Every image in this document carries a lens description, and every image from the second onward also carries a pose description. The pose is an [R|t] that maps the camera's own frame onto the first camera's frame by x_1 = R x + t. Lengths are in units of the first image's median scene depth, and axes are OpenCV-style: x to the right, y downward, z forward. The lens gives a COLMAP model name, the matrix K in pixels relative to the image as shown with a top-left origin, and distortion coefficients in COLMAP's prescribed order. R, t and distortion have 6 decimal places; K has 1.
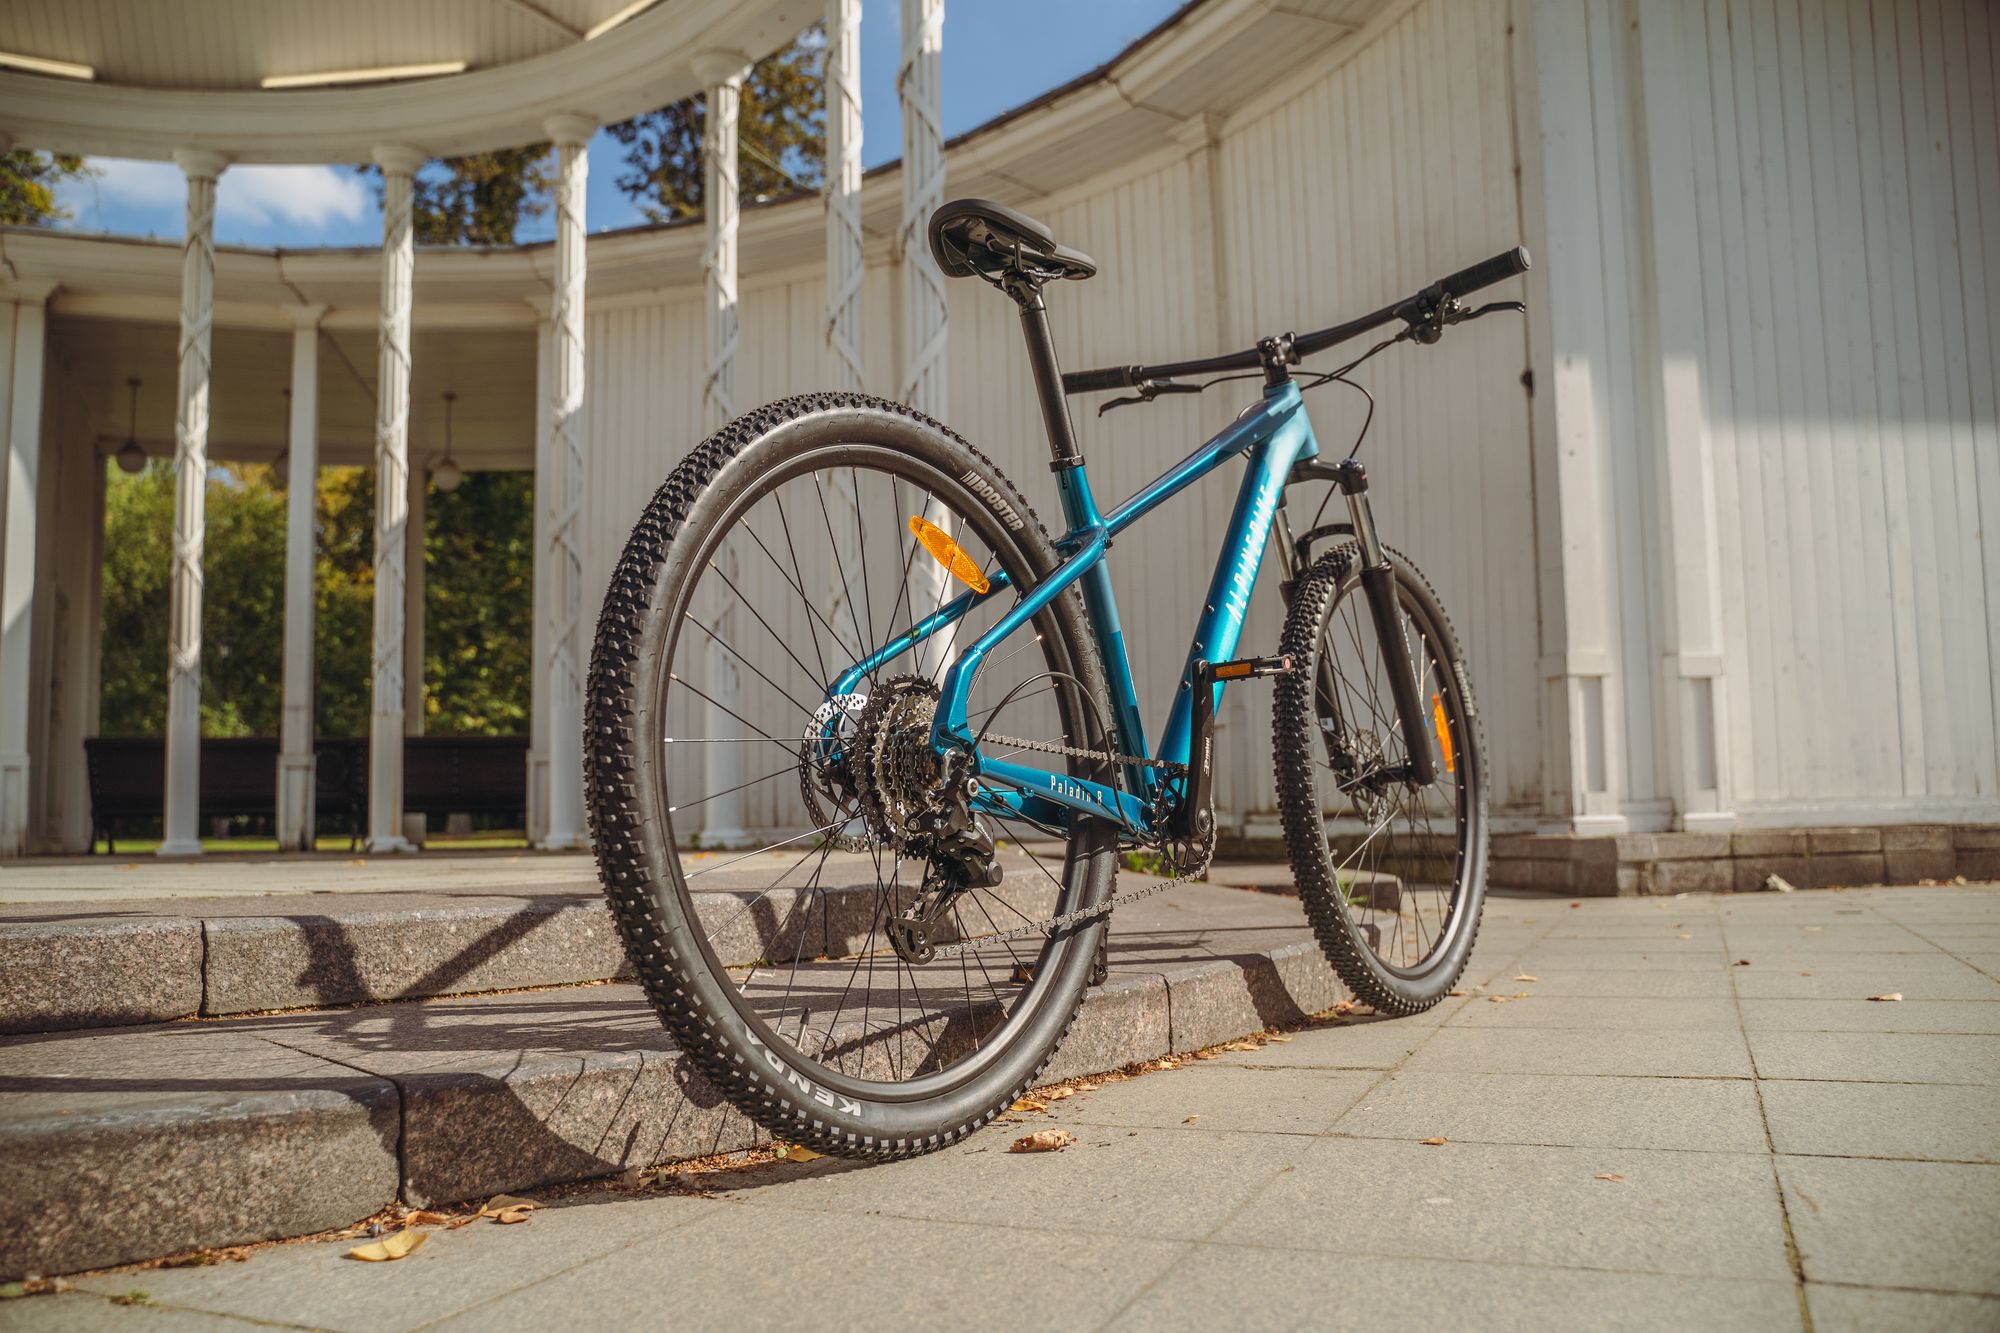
lens RADIAL K [[1552.4, 0, 1000.0], [0, 1552.4, 666.5], [0, 0, 1]] dist [-0.094620, 0.001801]
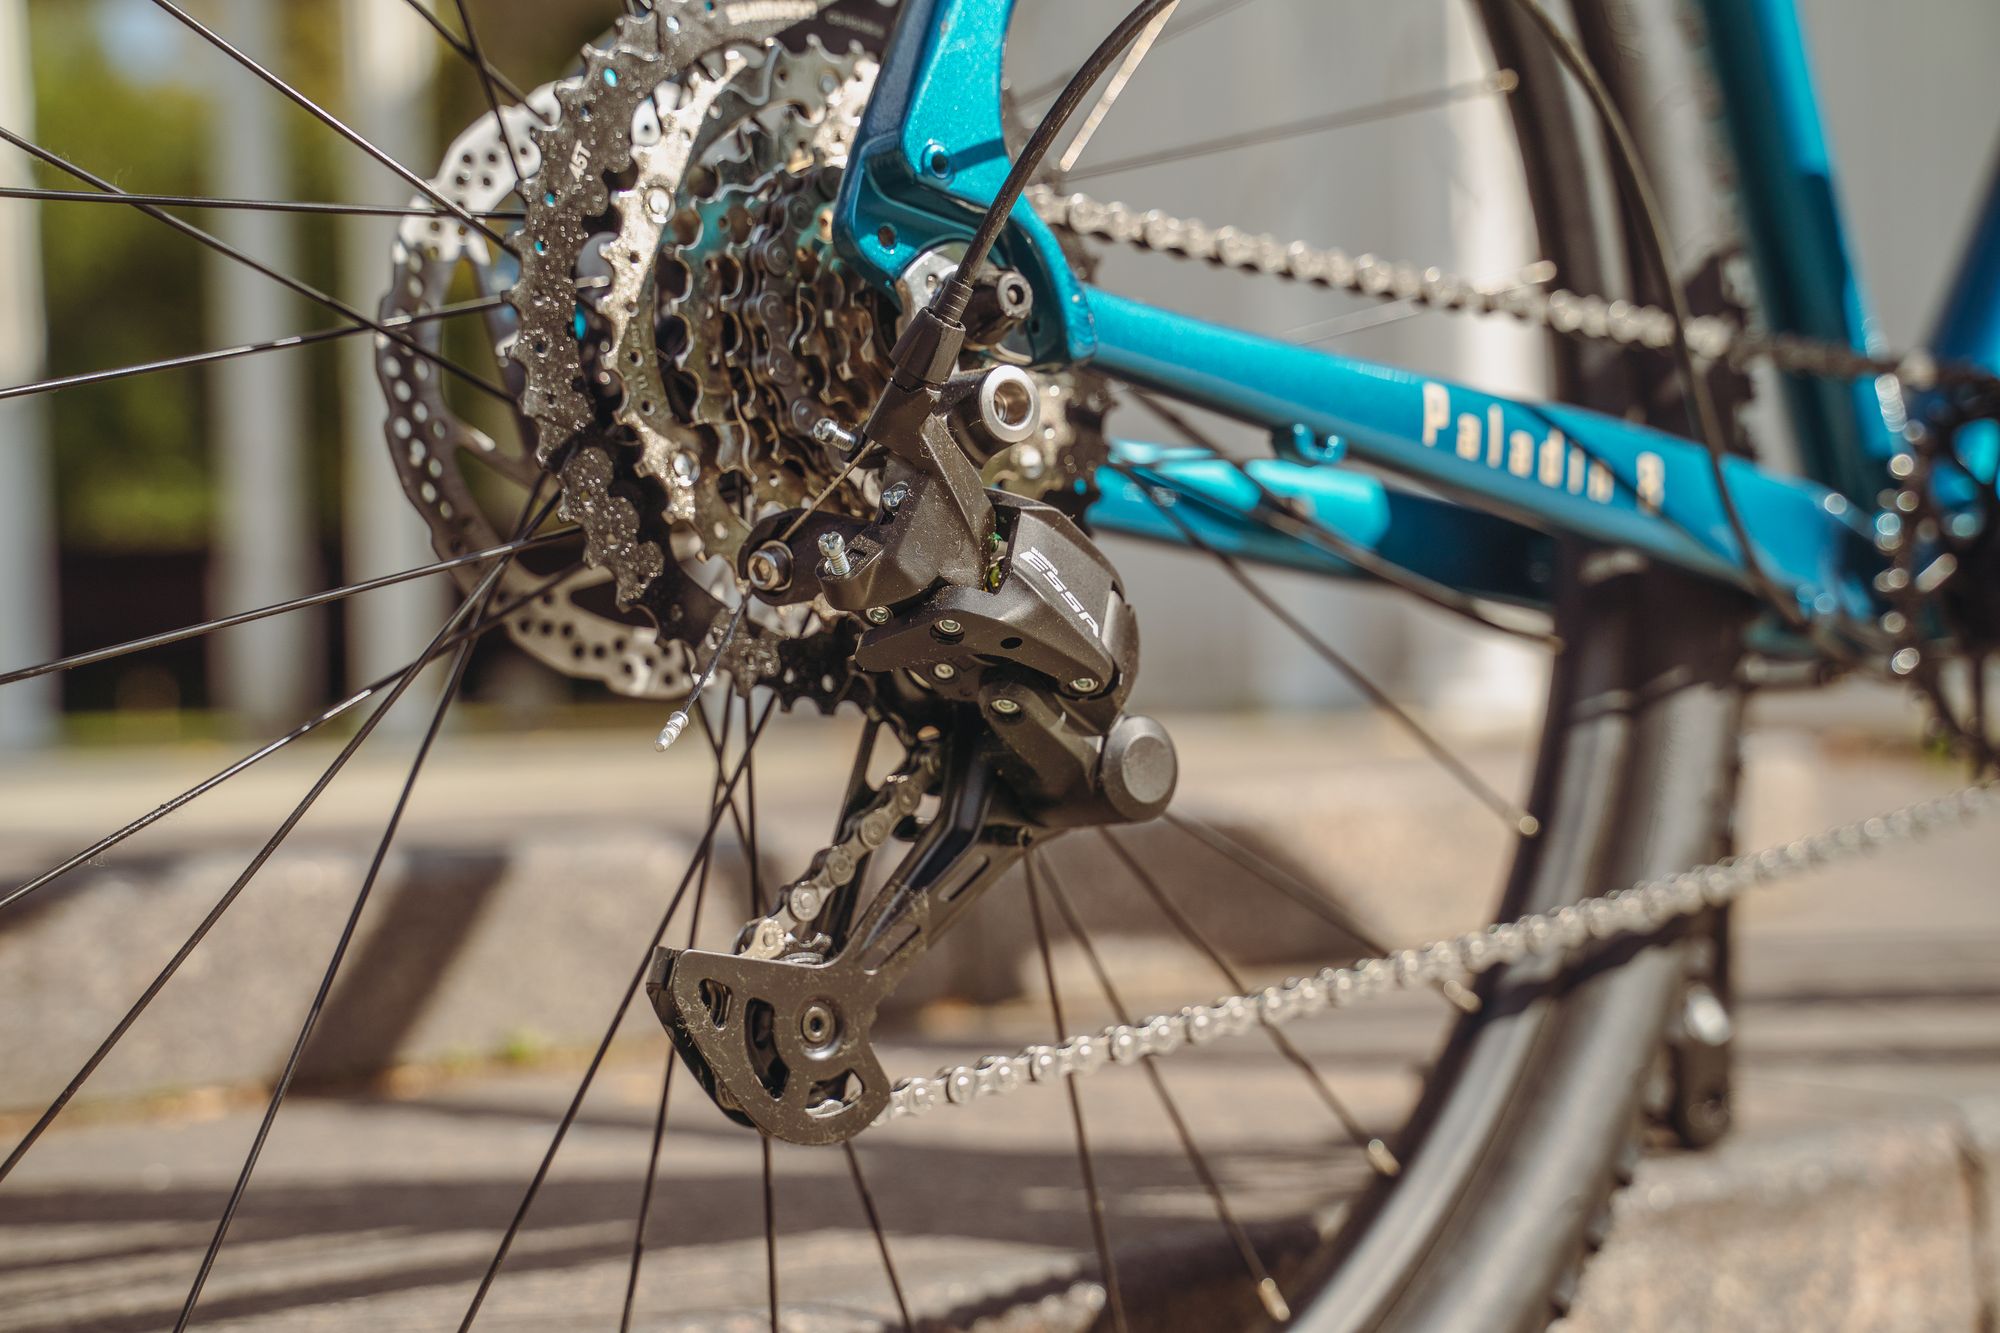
lens RADIAL K [[3141.1, 0, 1000.0], [0, 3141.1, 666.5], [0, 0, 1]] dist [0.160355, 0.048253]
pose [[0.977157, -0.007869, -0.212371, 0.068527], [0.028779, 0.995009, 0.095546, 0.060094], [0.210559, -0.099476, 0.972507, 0.444824]]
